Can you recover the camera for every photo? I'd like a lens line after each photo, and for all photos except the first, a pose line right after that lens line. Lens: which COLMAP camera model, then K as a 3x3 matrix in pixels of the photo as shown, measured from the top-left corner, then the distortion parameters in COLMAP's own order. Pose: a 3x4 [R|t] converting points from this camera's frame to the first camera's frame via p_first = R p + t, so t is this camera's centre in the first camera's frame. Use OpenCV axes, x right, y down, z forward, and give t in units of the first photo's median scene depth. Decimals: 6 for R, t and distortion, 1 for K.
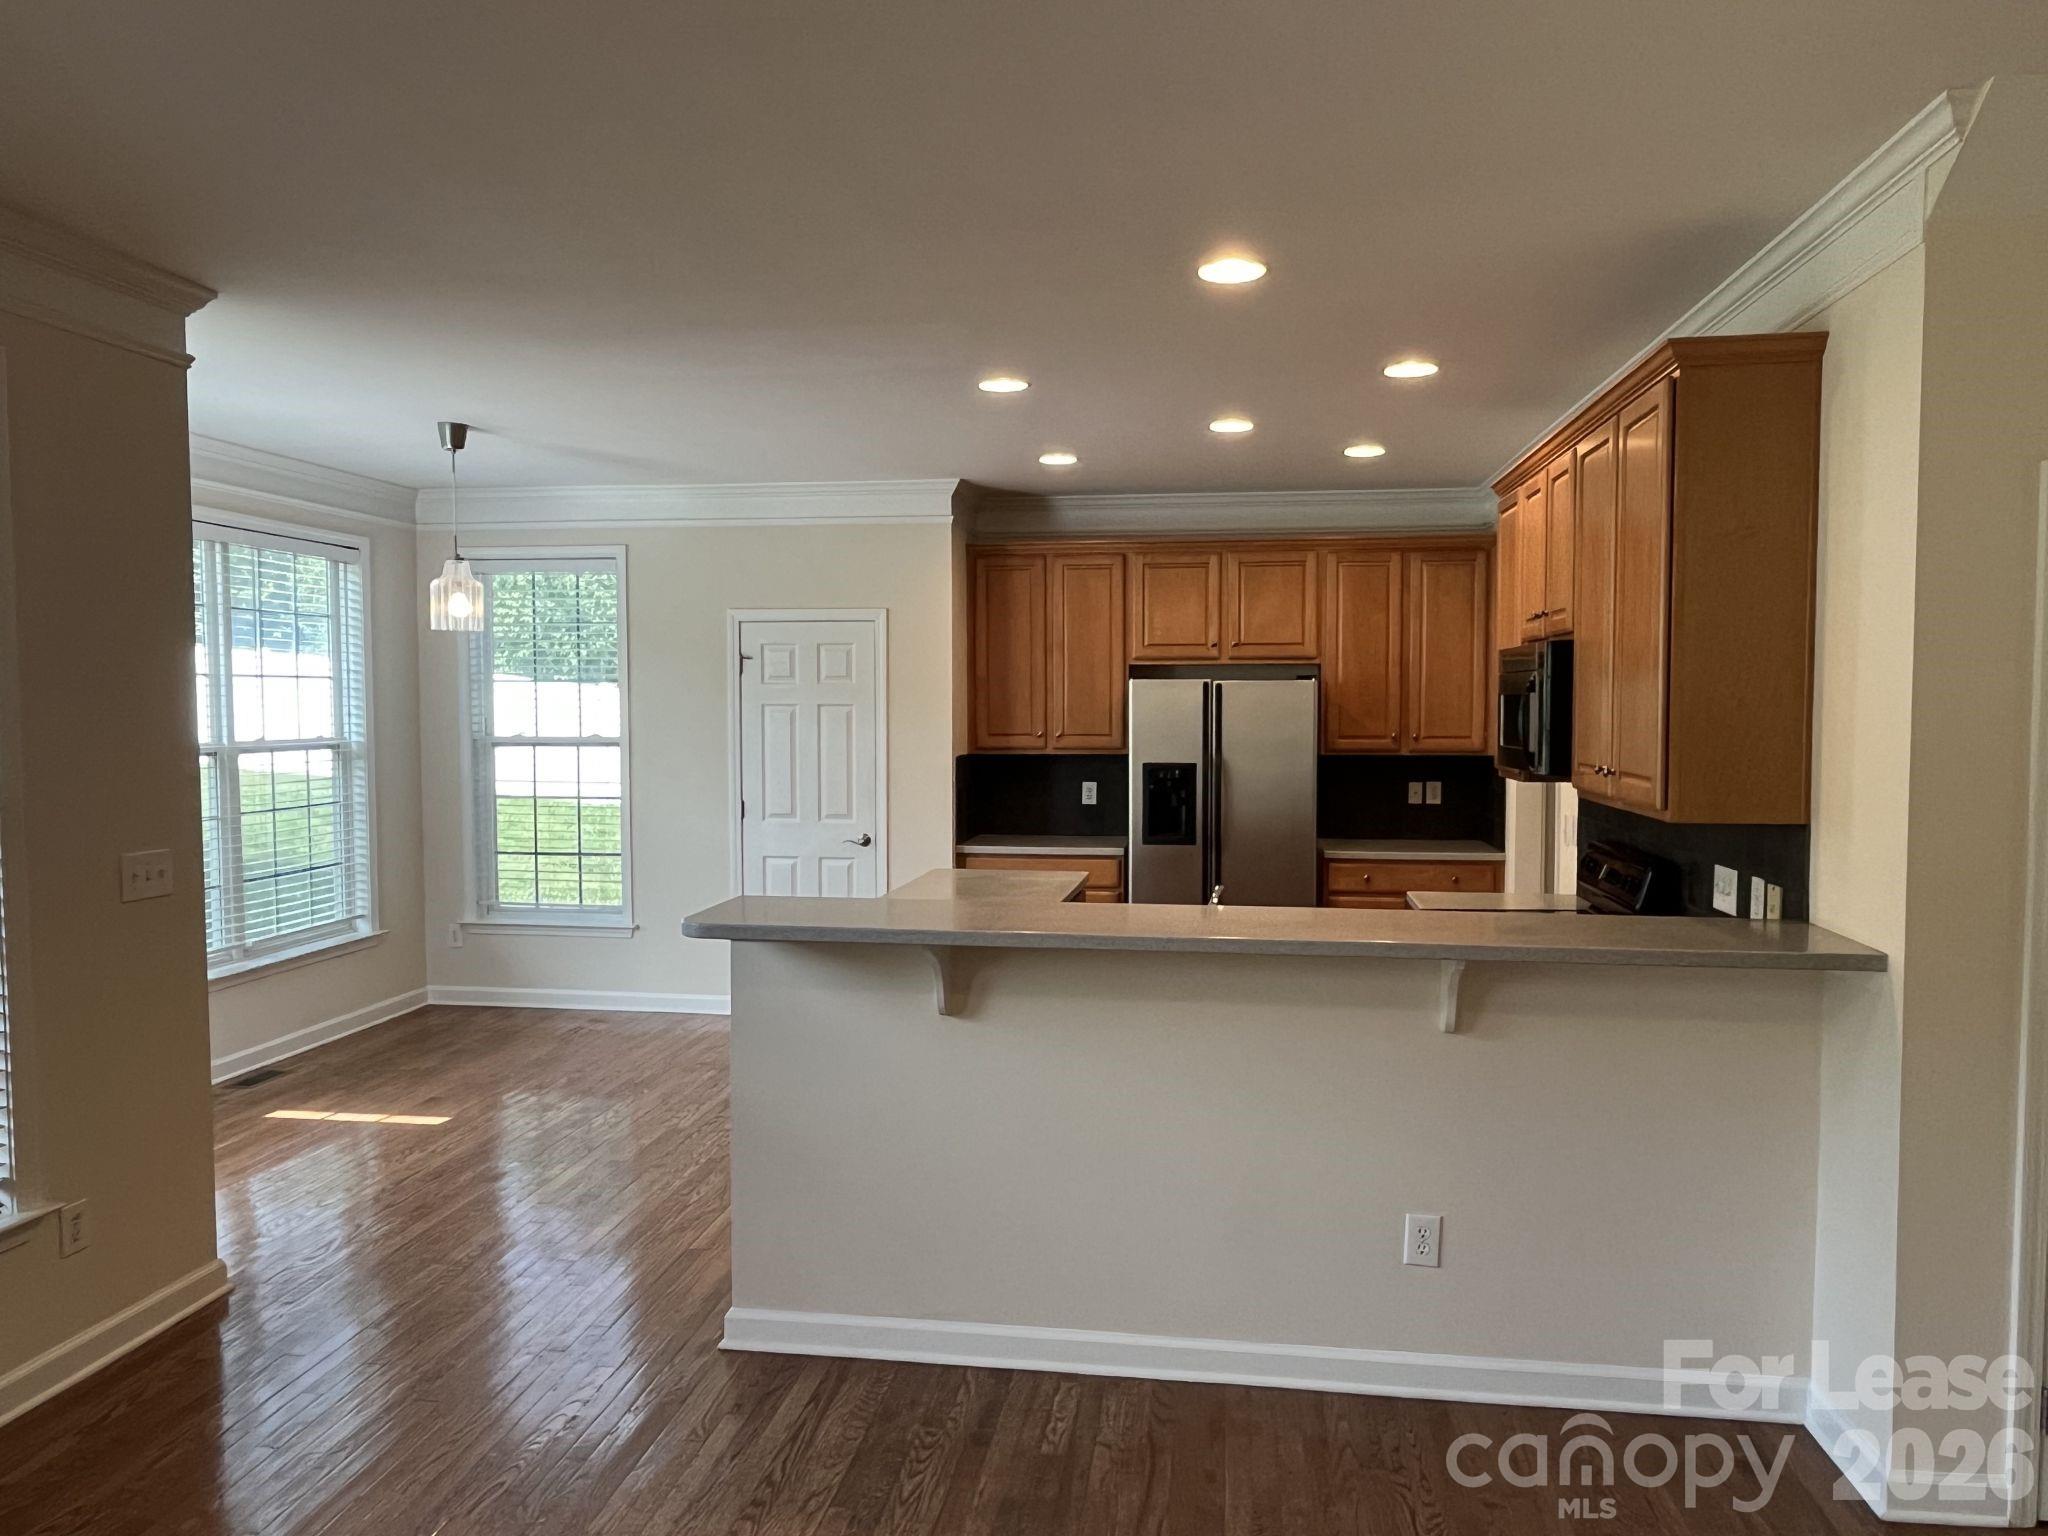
lens RADIAL K [[1408.5, 0, 1023.1], [0, 1408.5, 772.0], [0, 0, 1]] dist [0.002531, -0.009605]
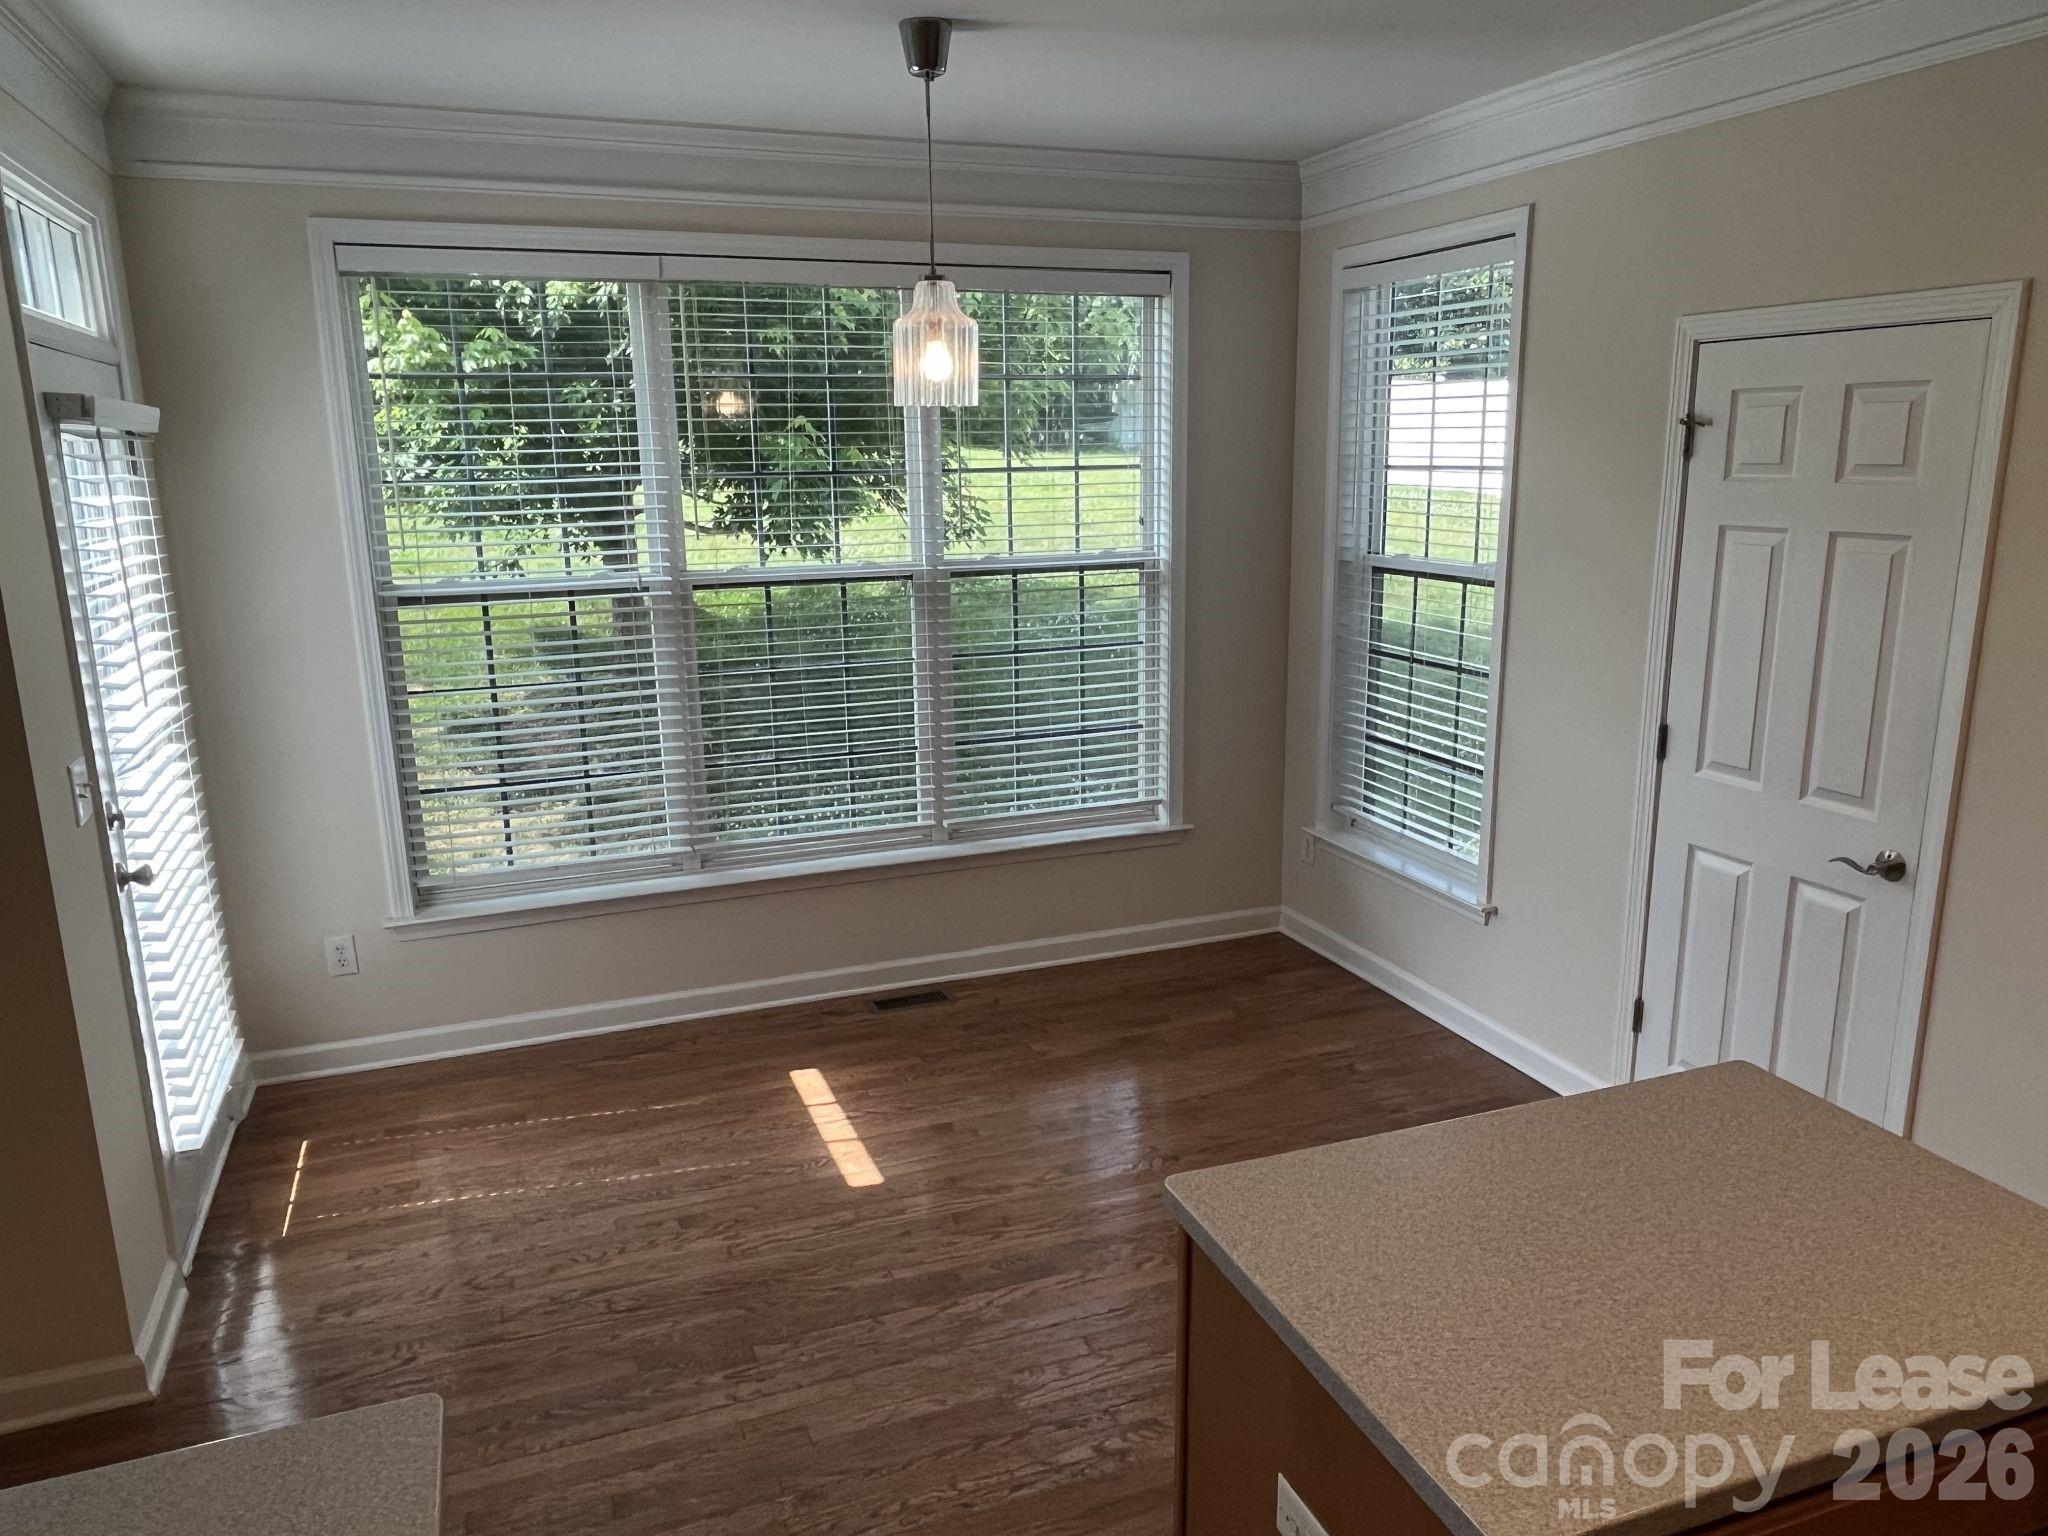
lens RADIAL K [[1408.5, 0, 1028.3], [0, 1408.5, 781.9], [0, 0, 1]] dist [0.002531, -0.009605]
pose [[0.492238, 0.193022, -0.848790, 0.112925], [-0.029688, 0.978260, 0.205248, -0.055169], [0.869954, -0.075832, 0.487267, 0.585288]]
